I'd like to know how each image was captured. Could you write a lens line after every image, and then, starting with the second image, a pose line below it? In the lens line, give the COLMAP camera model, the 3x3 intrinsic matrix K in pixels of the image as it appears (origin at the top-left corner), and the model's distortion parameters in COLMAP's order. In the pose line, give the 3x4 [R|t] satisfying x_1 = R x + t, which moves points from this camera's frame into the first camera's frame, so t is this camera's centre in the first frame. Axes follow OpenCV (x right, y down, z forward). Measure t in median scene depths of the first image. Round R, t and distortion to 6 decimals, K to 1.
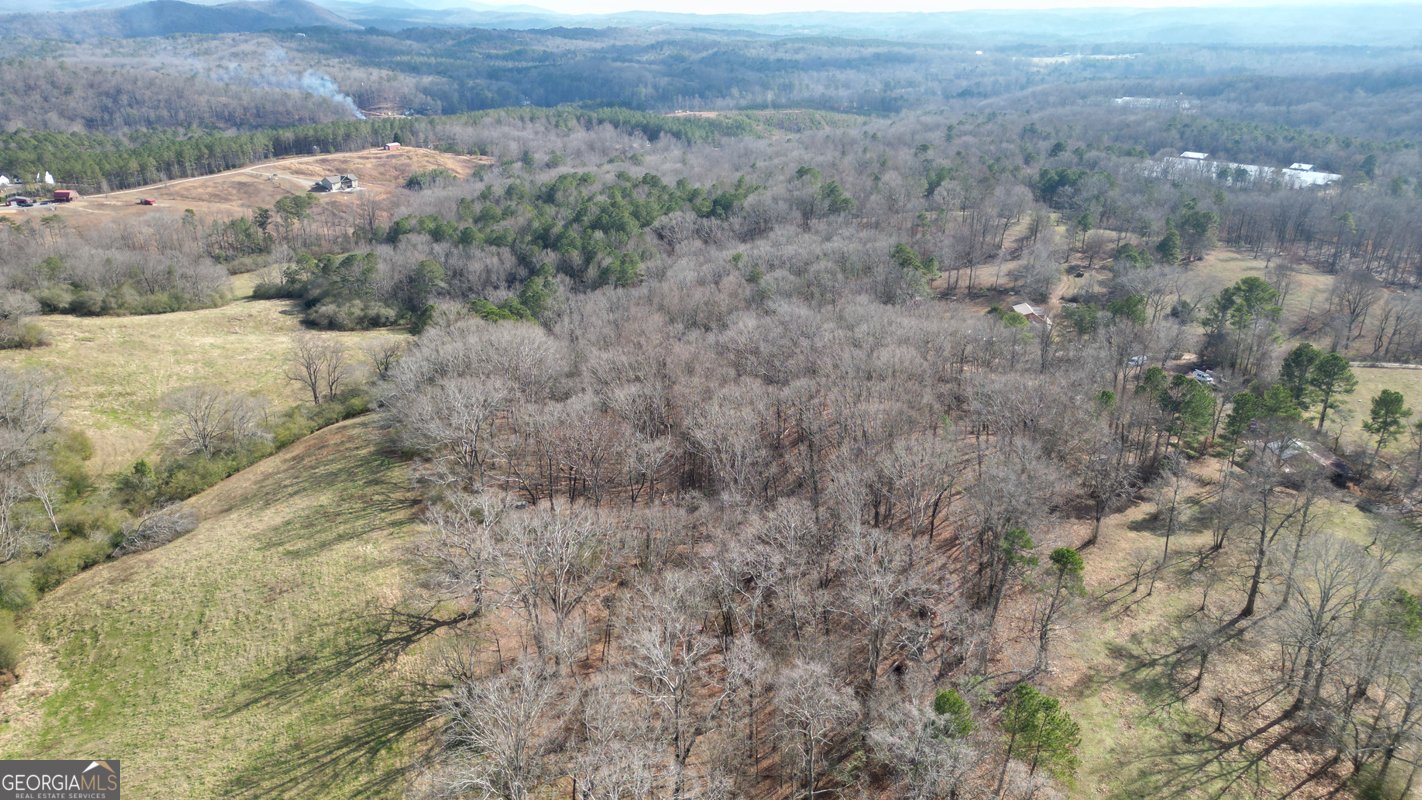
lens RADIAL K [[992.7, 0, 708.6], [0, 992.7, 406.8], [0, 0, 1]] dist [0.069010, -0.067679]
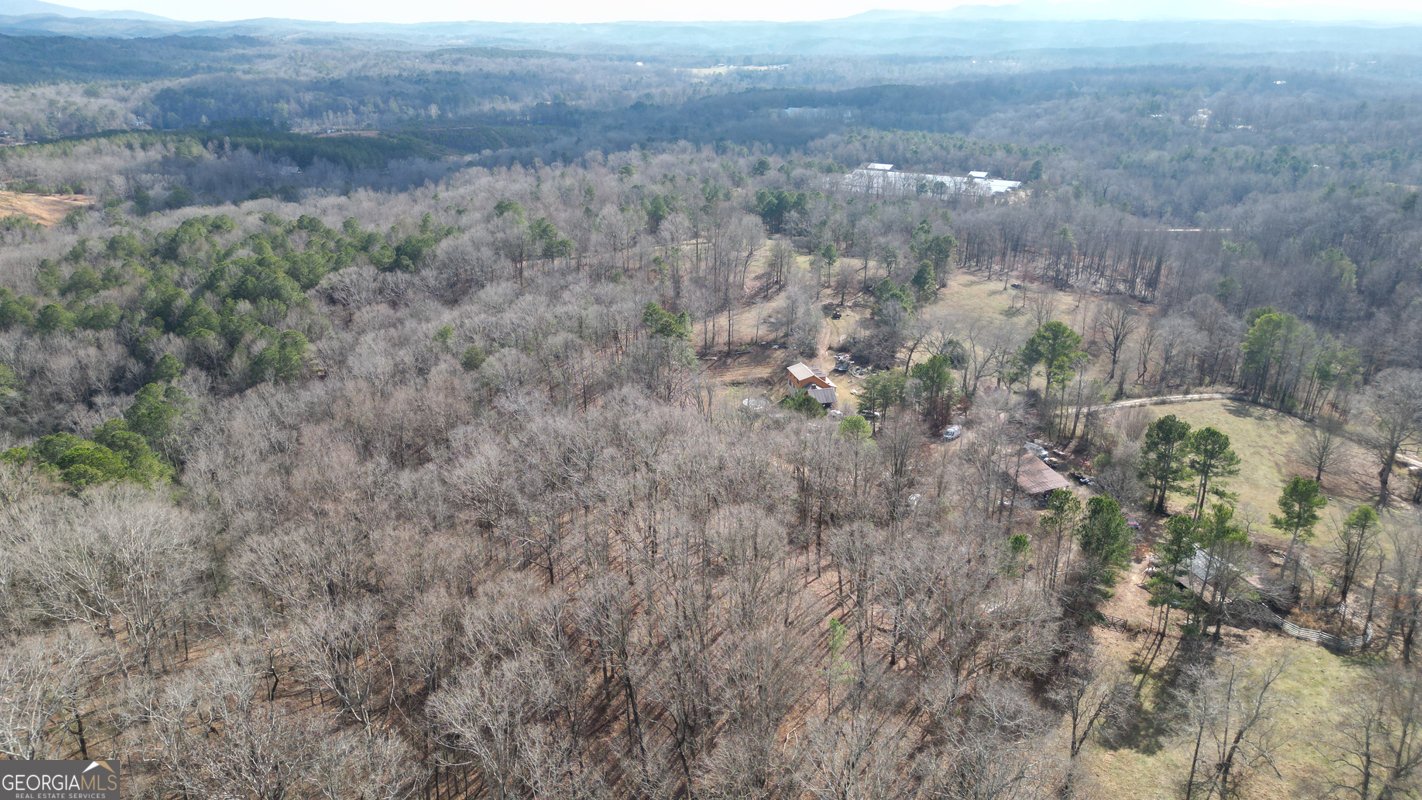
lens RADIAL K [[992.7, 0, 708.6], [0, 992.7, 406.8], [0, 0, 1]] dist [0.069010, -0.067679]
pose [[0.948867, -0.110079, 0.295862, -0.007984], [0.112821, 0.993584, 0.007844, -0.052980], [-0.294827, 0.025936, 0.955199, 0.140169]]
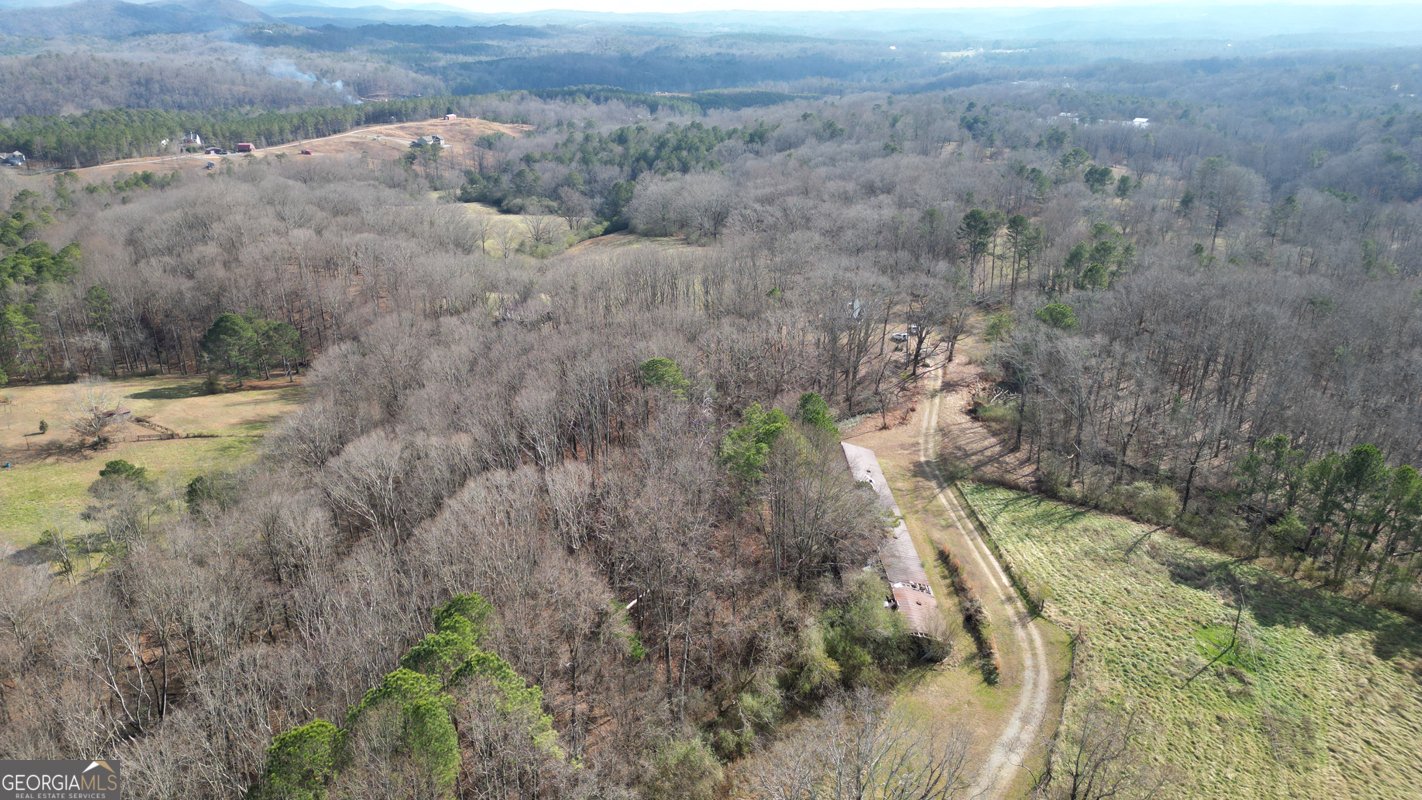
lens RADIAL K [[992.7, 0, 708.6], [0, 992.7, 406.8], [0, 0, 1]] dist [0.069010, -0.067679]
pose [[0.996433, -0.031656, 0.078226, -0.173786], [0.031585, 0.999499, 0.002145, 0.183079], [-0.078255, 0.000333, 0.996933, -0.455944]]
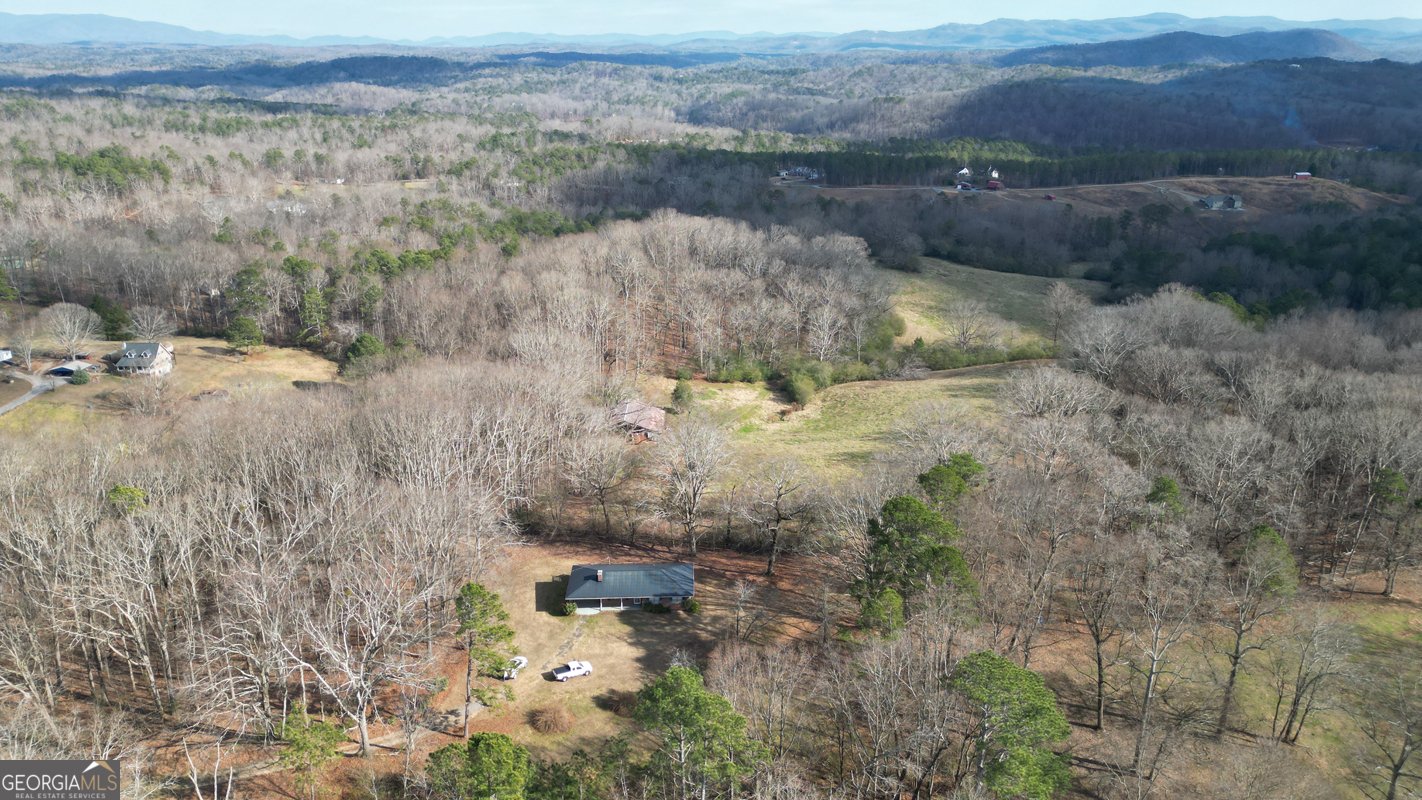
lens RADIAL K [[992.7, 0, 708.6], [0, 992.7, 406.8], [0, 0, 1]] dist [0.069010, -0.067679]
pose [[0.631550, 0.270365, -0.726668, 0.170101], [-0.289880, 0.951600, 0.102118, 0.043596], [0.719106, 0.146154, 0.679357, -0.112969]]
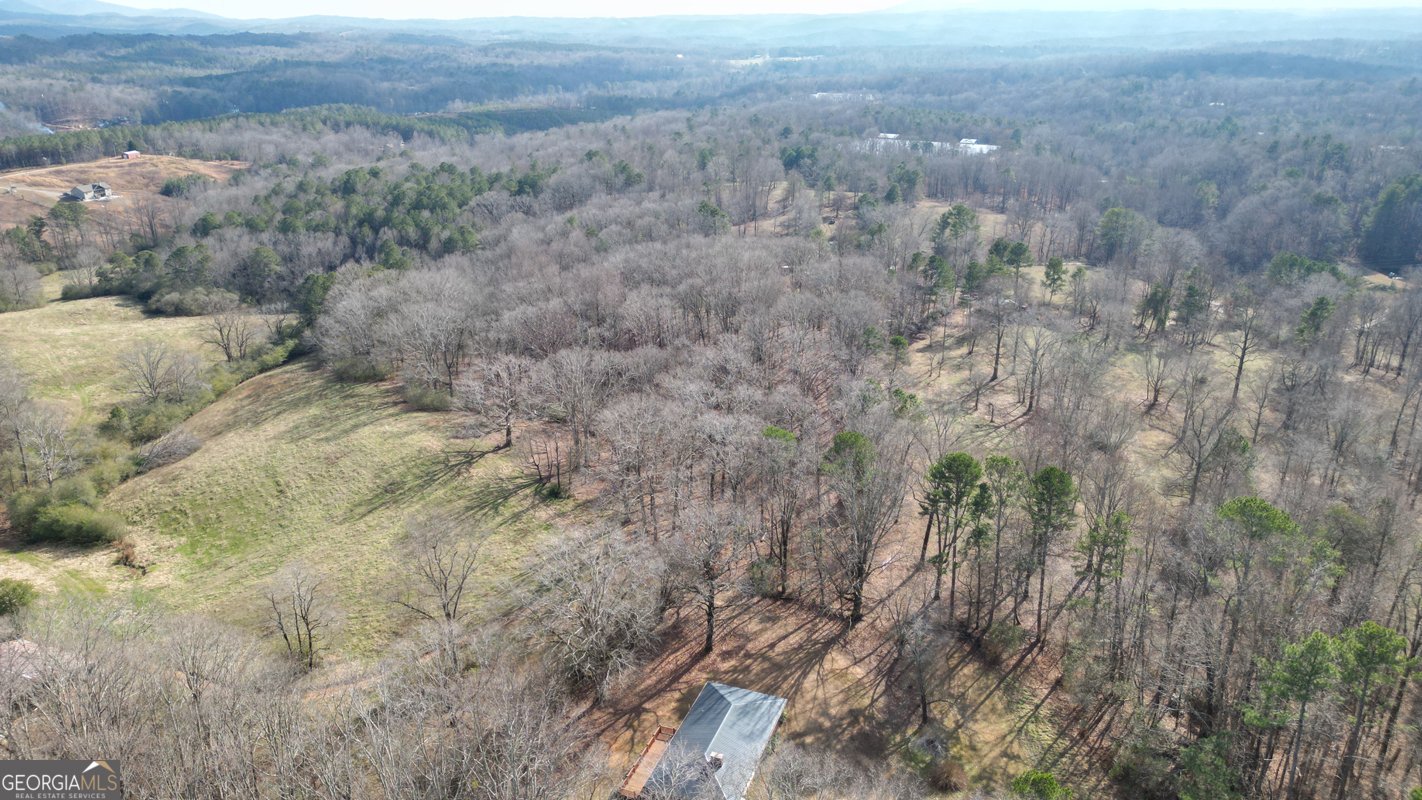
lens RADIAL K [[992.7, 0, 708.6], [0, 992.7, 406.8], [0, 0, 1]] dist [0.069010, -0.067679]
pose [[0.959393, -0.106689, 0.261119, -0.102641], [0.107924, 0.994112, 0.009648, 0.054732], [-0.260611, 0.018925, 0.965258, -0.134571]]
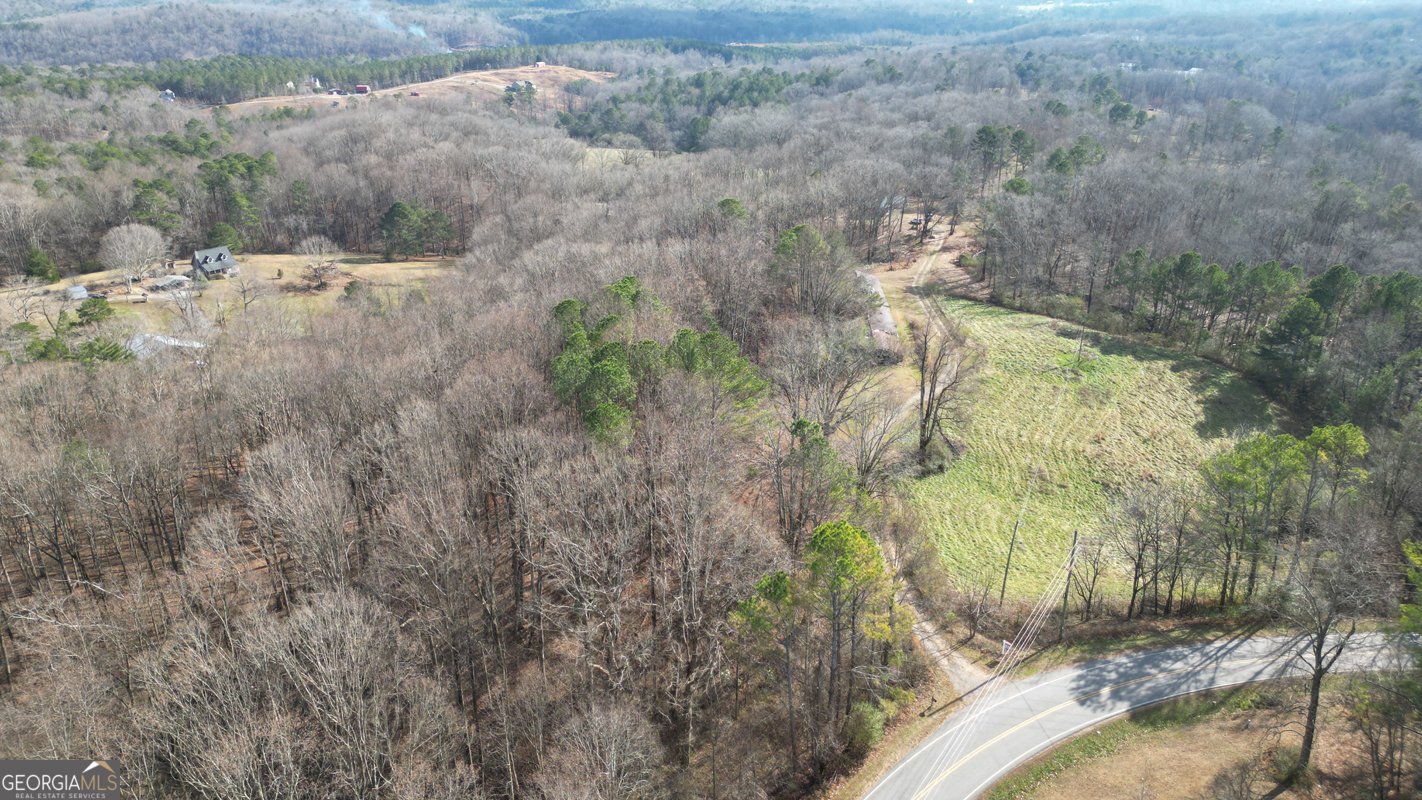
lens RADIAL K [[992.7, 0, 708.6], [0, 992.7, 406.8], [0, 0, 1]] dist [0.069010, -0.067679]
pose [[0.999907, -0.005955, 0.012248, -0.181004], [0.005456, 0.999172, 0.040328, 0.246347], [-0.012478, -0.040258, 0.999111, -0.615157]]
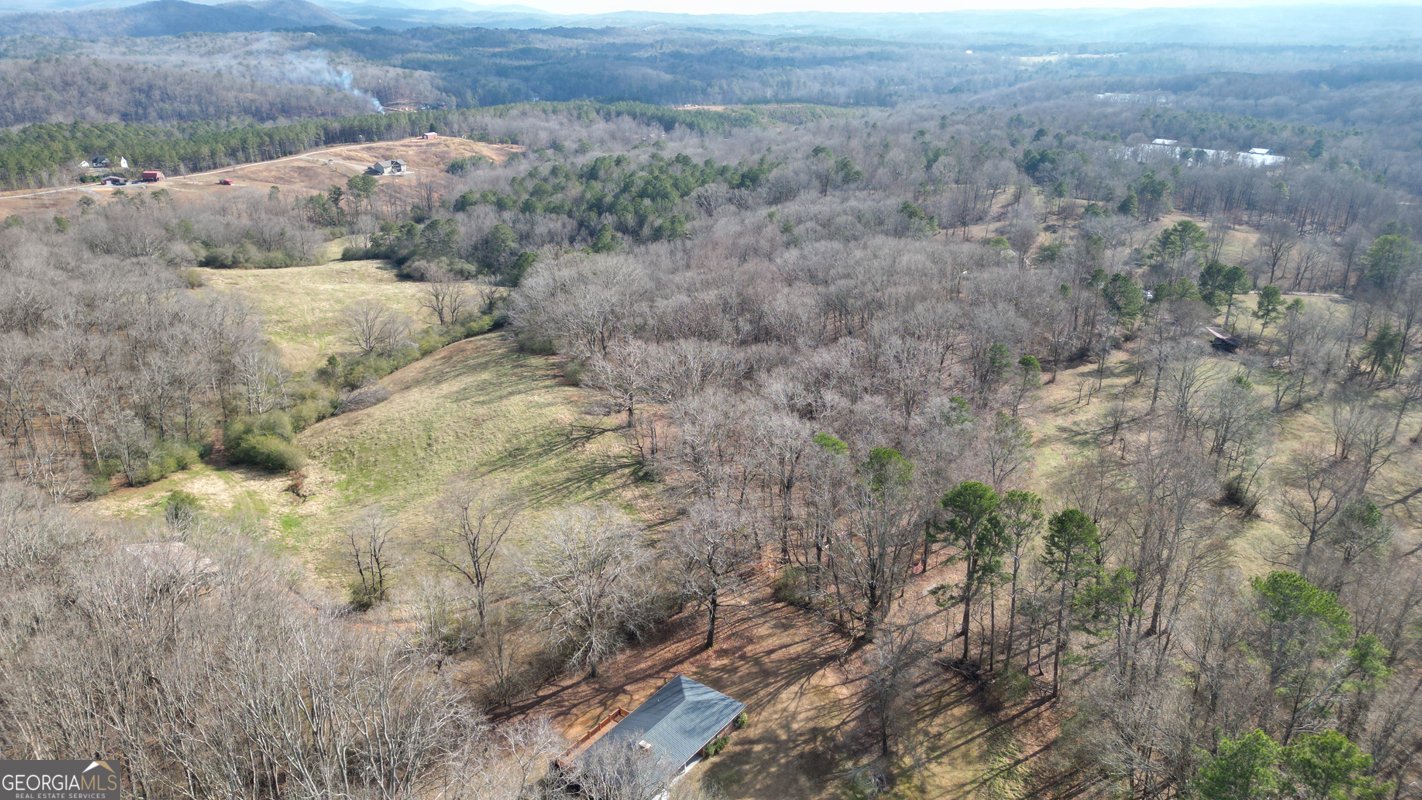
lens RADIAL K [[992.7, 0, 708.6], [0, 992.7, 406.8], [0, 0, 1]] dist [0.069010, -0.067679]
pose [[0.999958, -0.002624, 0.008815, -0.041106], [0.002625, 0.999997, -0.000104, 0.057667], [-0.008815, 0.000128, 0.999961, -0.145113]]
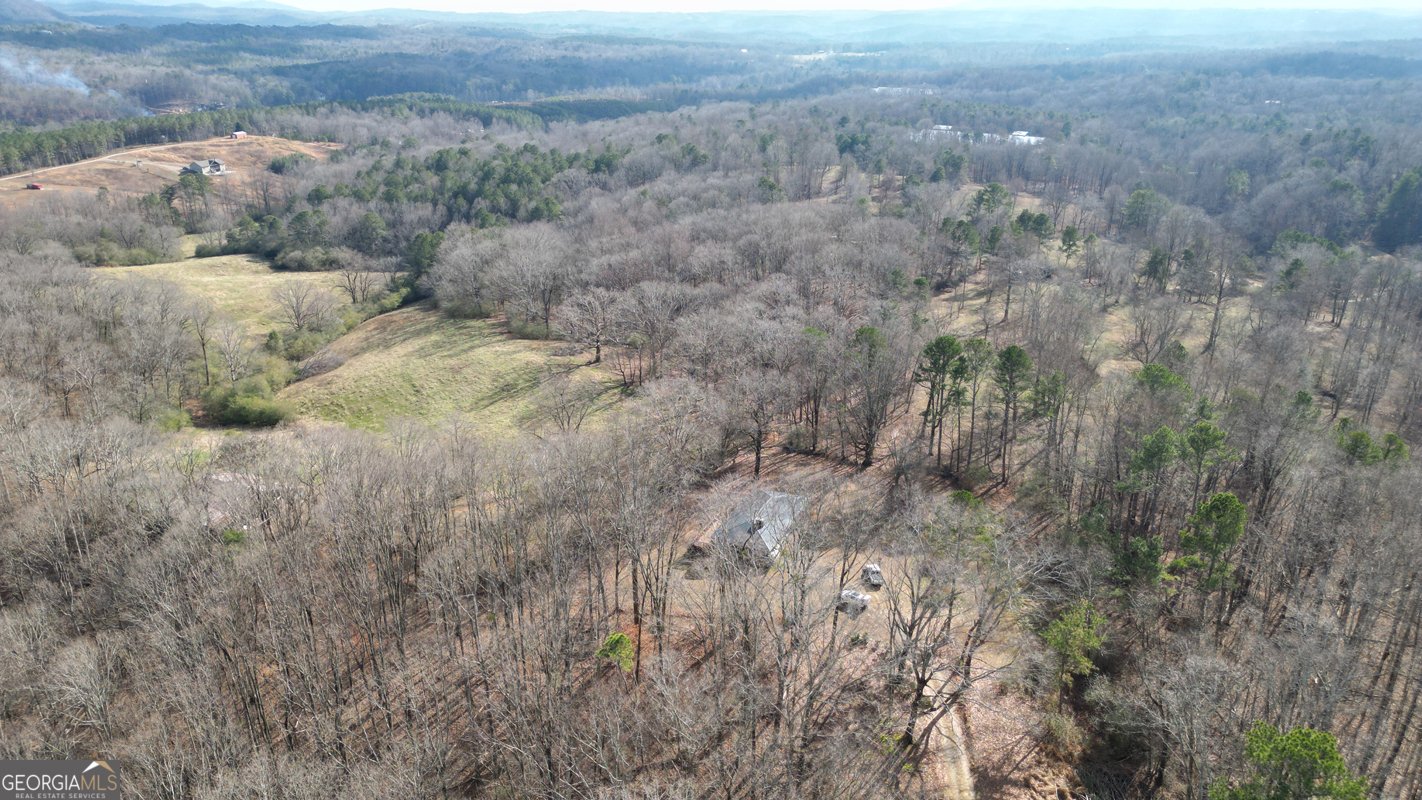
lens RADIAL K [[992.7, 0, 708.6], [0, 992.7, 406.8], [0, 0, 1]] dist [0.069010, -0.067679]
pose [[0.974736, -0.079237, 0.208834, -0.130703], [0.079158, 0.996824, 0.008749, 0.091739], [-0.208864, 0.008003, 0.977912, -0.227313]]
